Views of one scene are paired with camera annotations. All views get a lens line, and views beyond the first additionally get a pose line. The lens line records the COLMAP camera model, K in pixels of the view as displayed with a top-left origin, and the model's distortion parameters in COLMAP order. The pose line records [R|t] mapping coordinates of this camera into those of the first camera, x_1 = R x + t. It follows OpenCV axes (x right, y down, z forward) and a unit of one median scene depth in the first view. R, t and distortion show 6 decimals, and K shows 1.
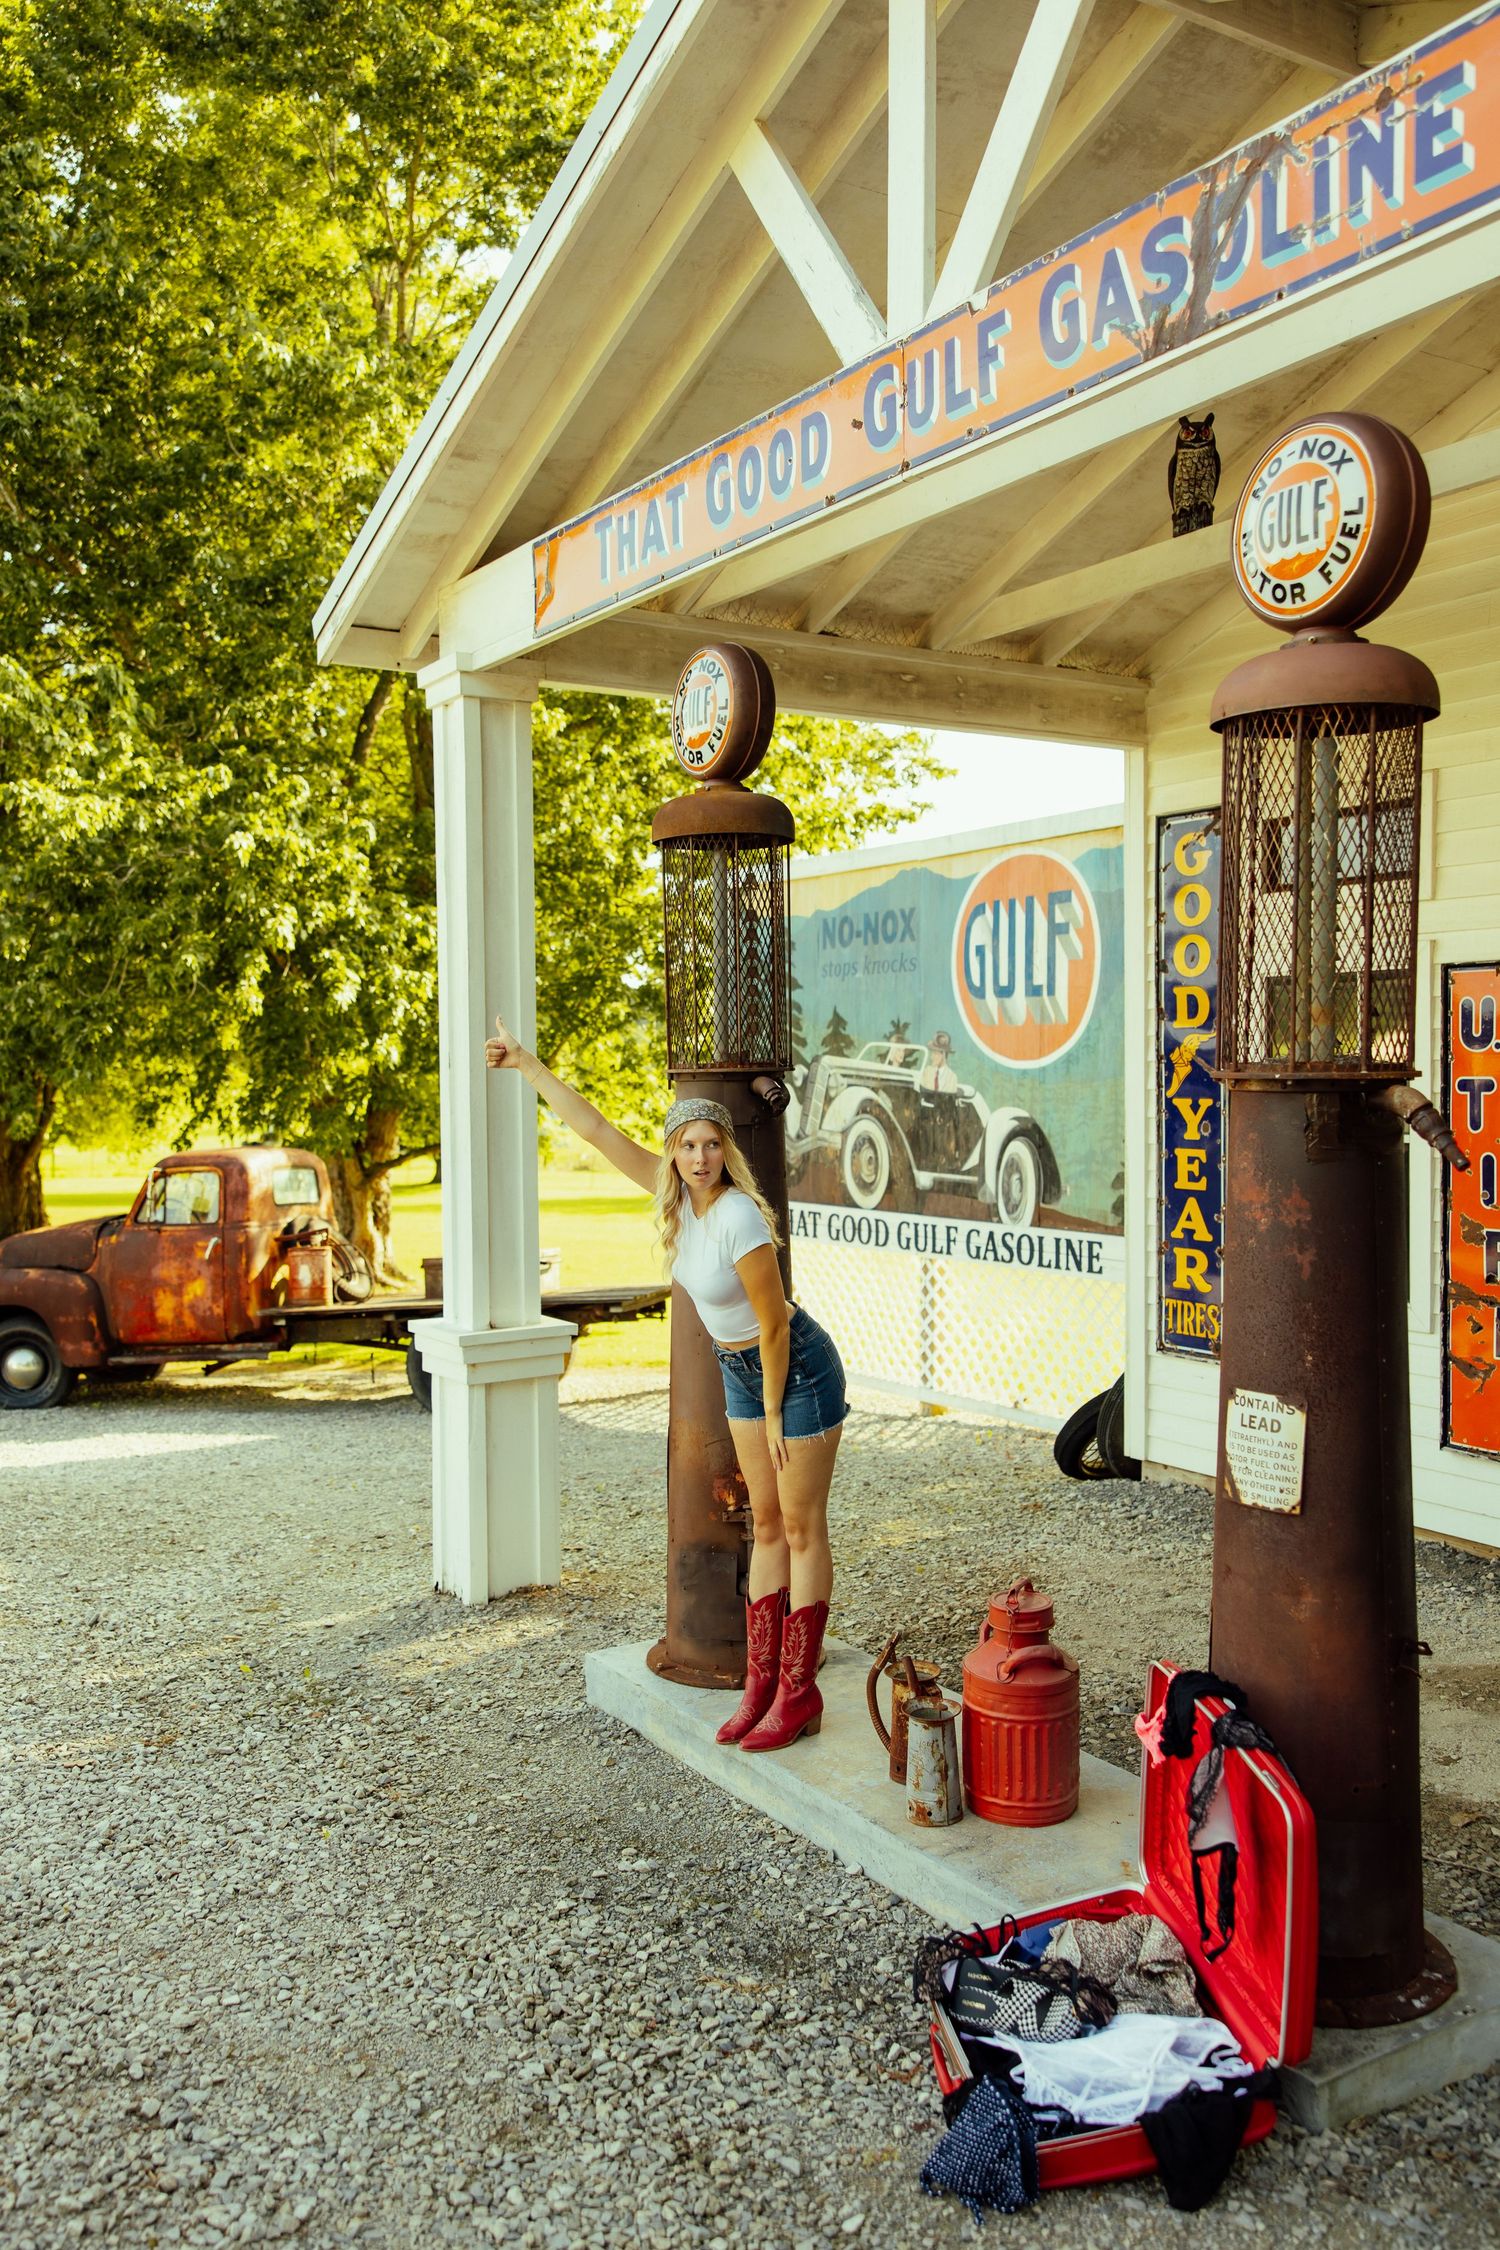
lens RADIAL K [[1839.5, 0, 750.0], [0, 1839.5, 1125.0], [0, 0, 1]] dist [0.022872, -0.002132]
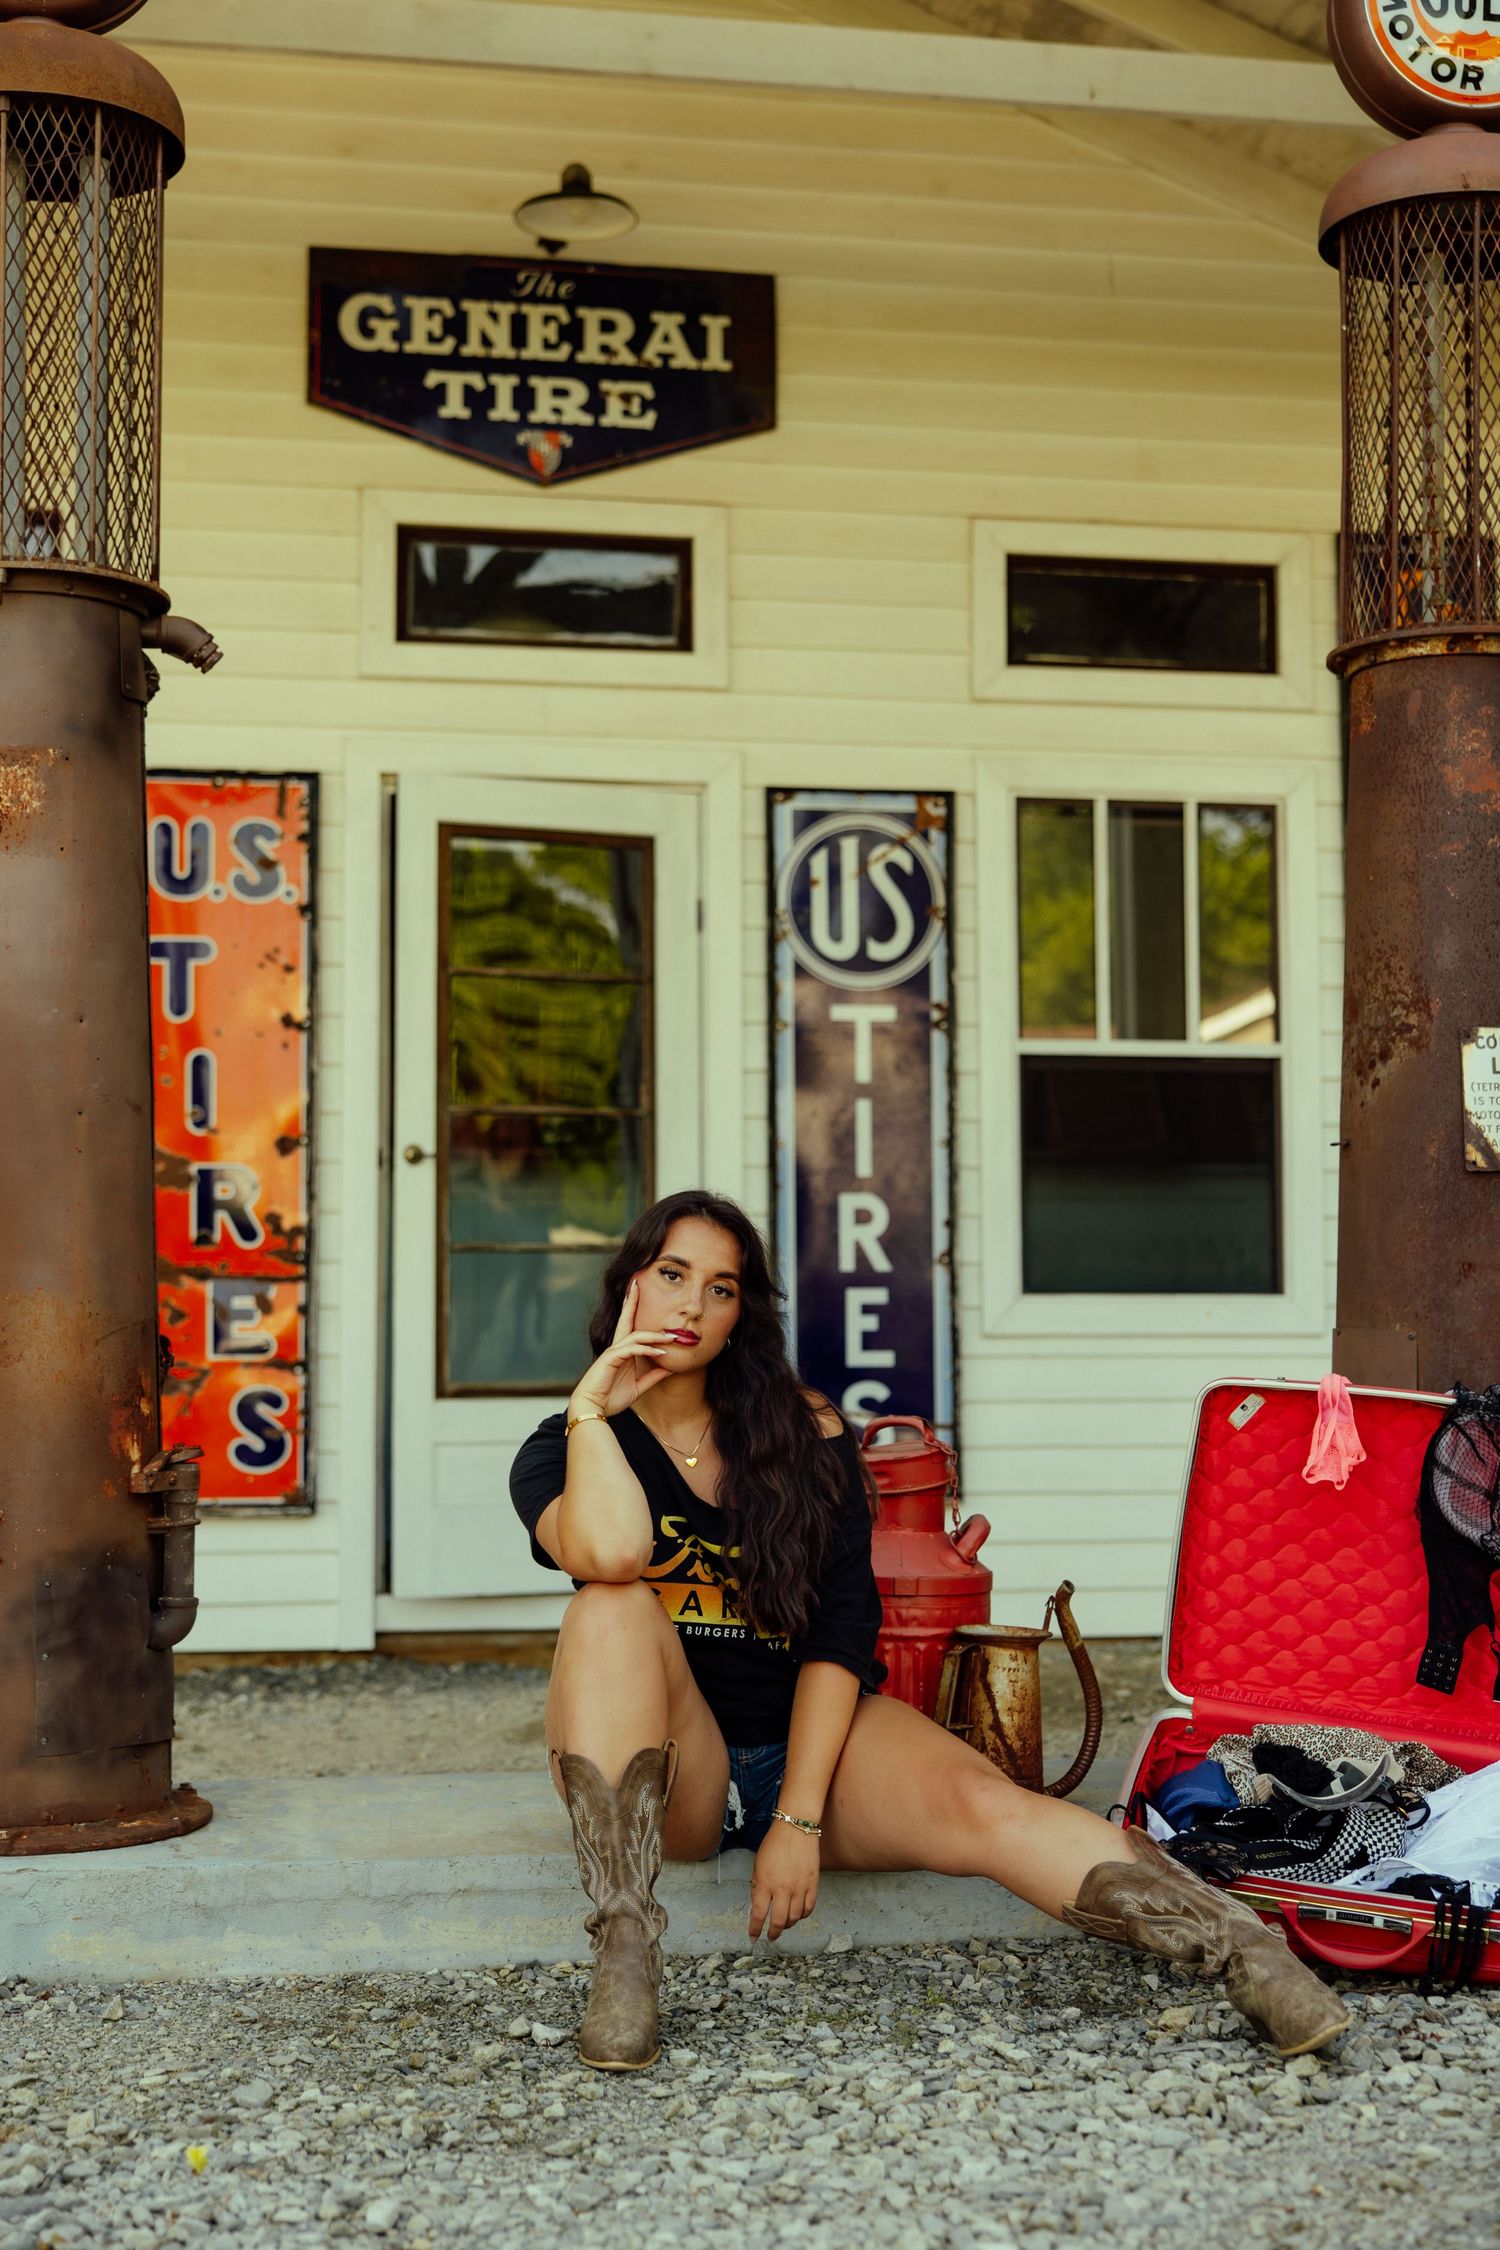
lens RADIAL K [[2962.0, 0, 738.6], [0, 2962.0, 1113.0], [0, 0, 1]] dist [0.001477, 0.035469]
pose [[0.381496, 0.076994, 0.921159, -0.534419], [0.031815, 0.994841, -0.096329, 0.153478], [-0.923823, 0.066056, 0.377078, 0.434148]]
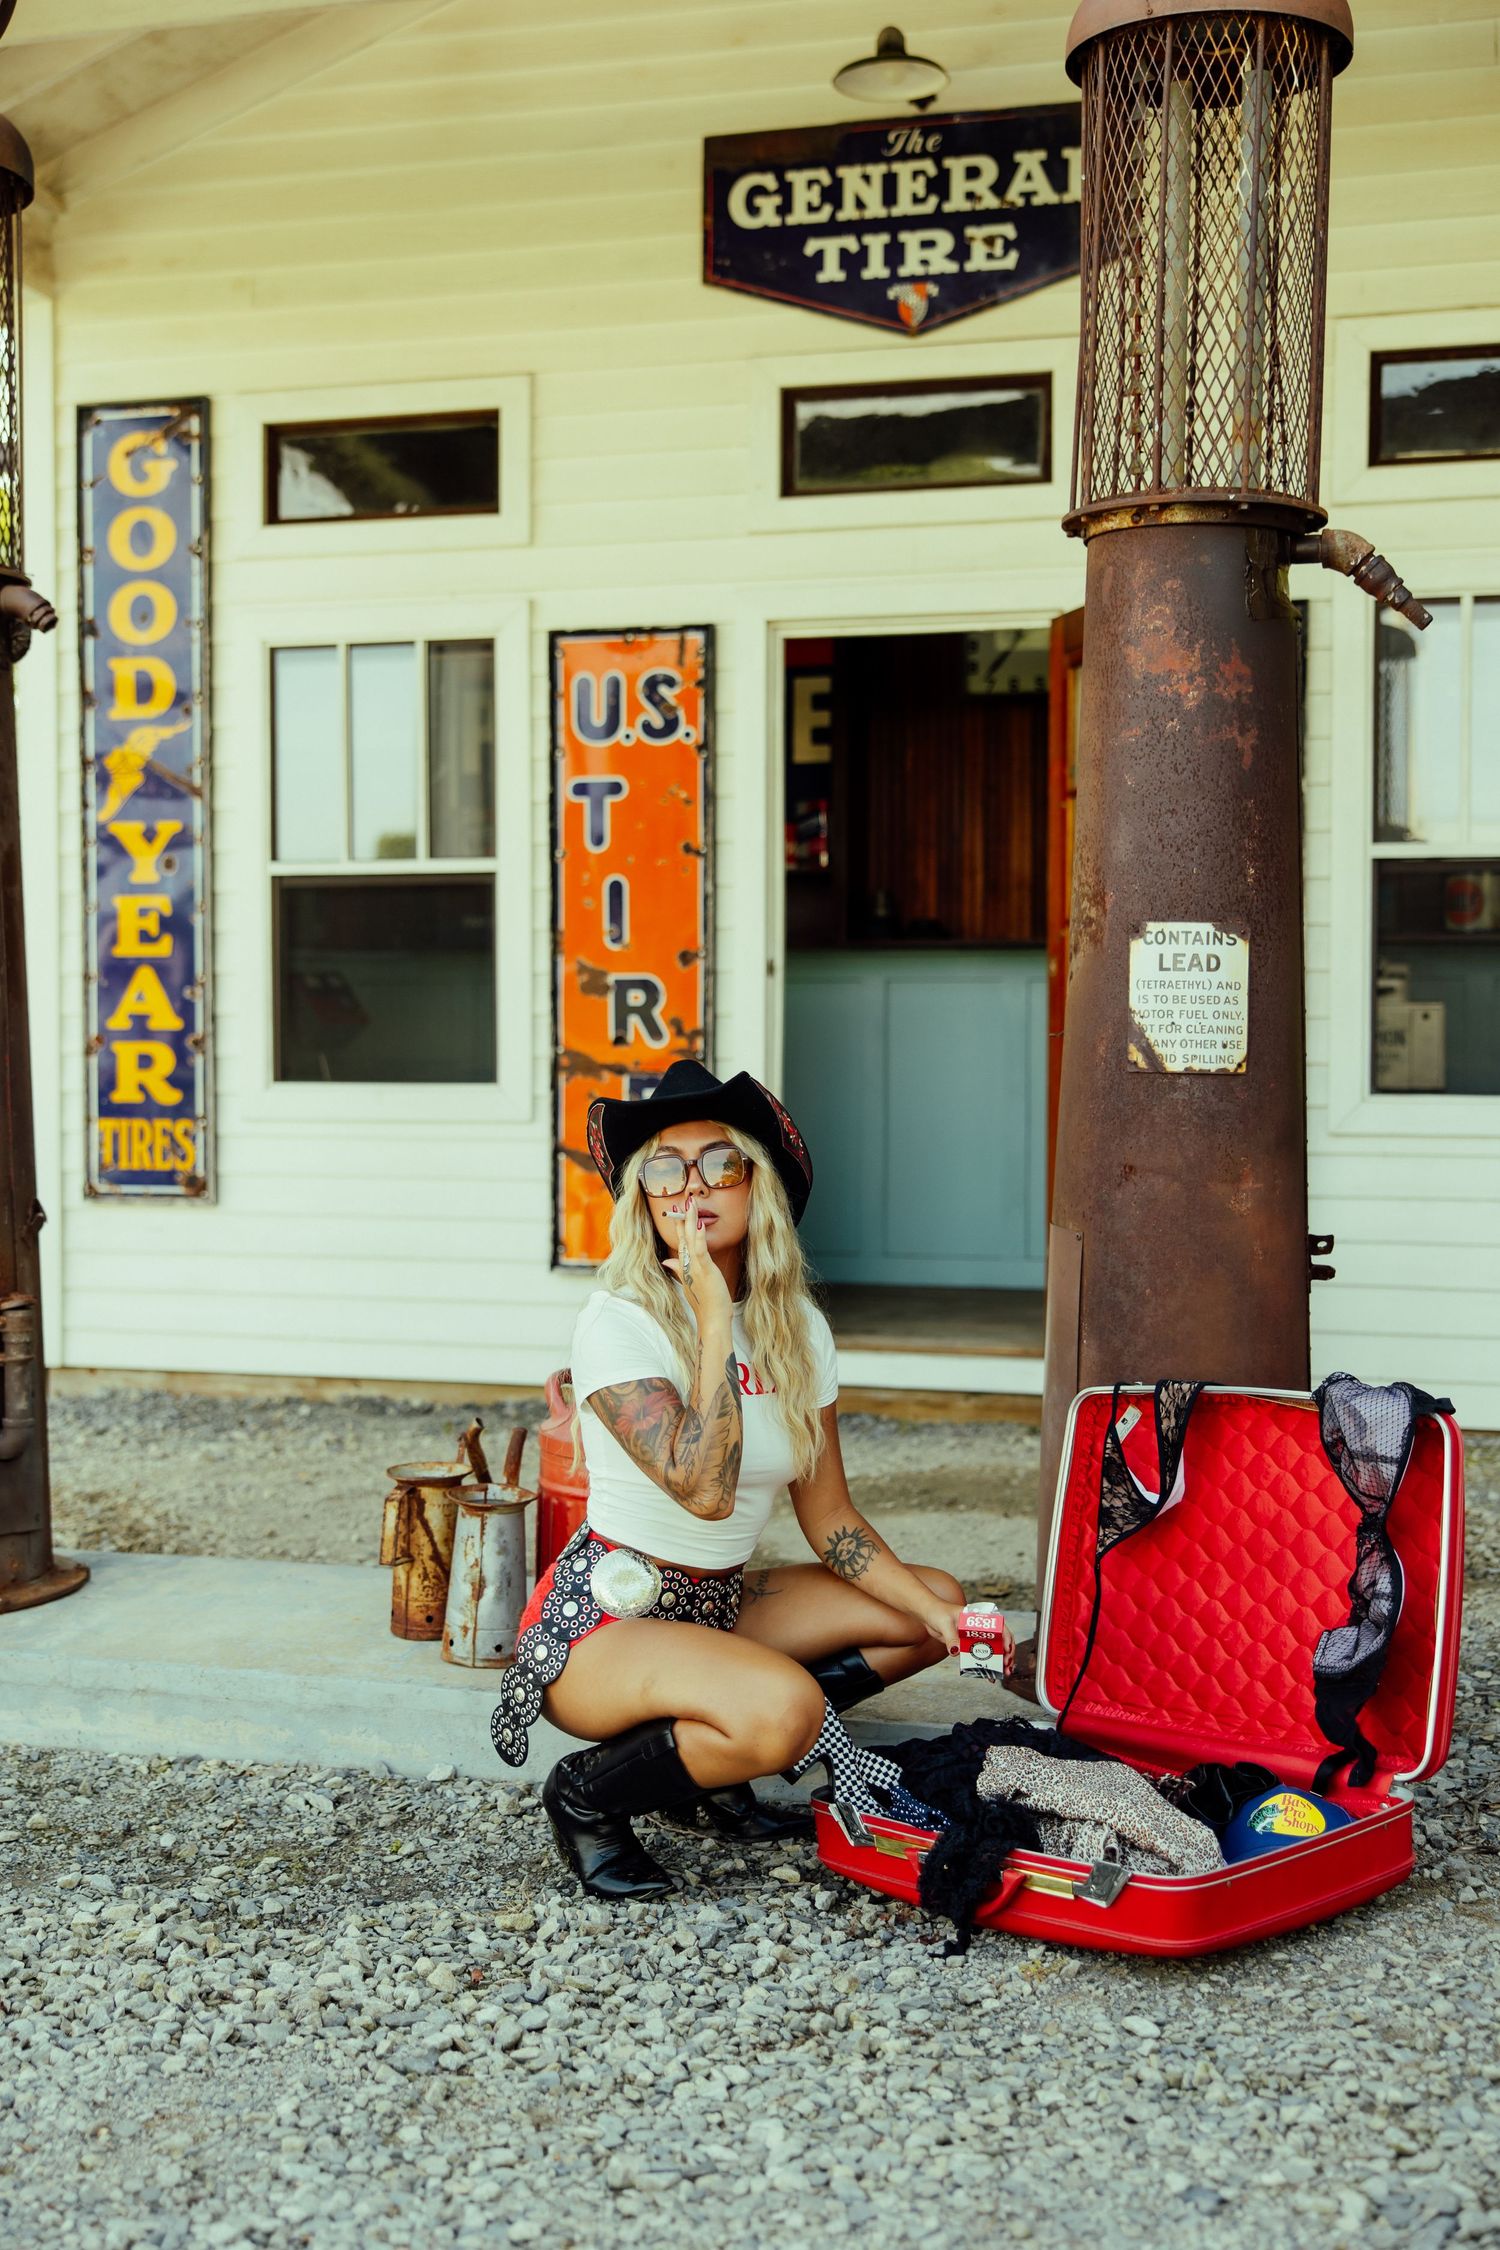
lens RADIAL K [[2577.2, 0, 720.3], [0, 2577.2, 1113.0], [0, 0, 1]] dist [0.009006, -0.002954]
pose [[0.742787, -0.016346, 0.669328, -0.302875], [0.015377, 0.999855, 0.007353, 0.111352], [-0.669351, 0.004830, 0.742931, 0.177747]]
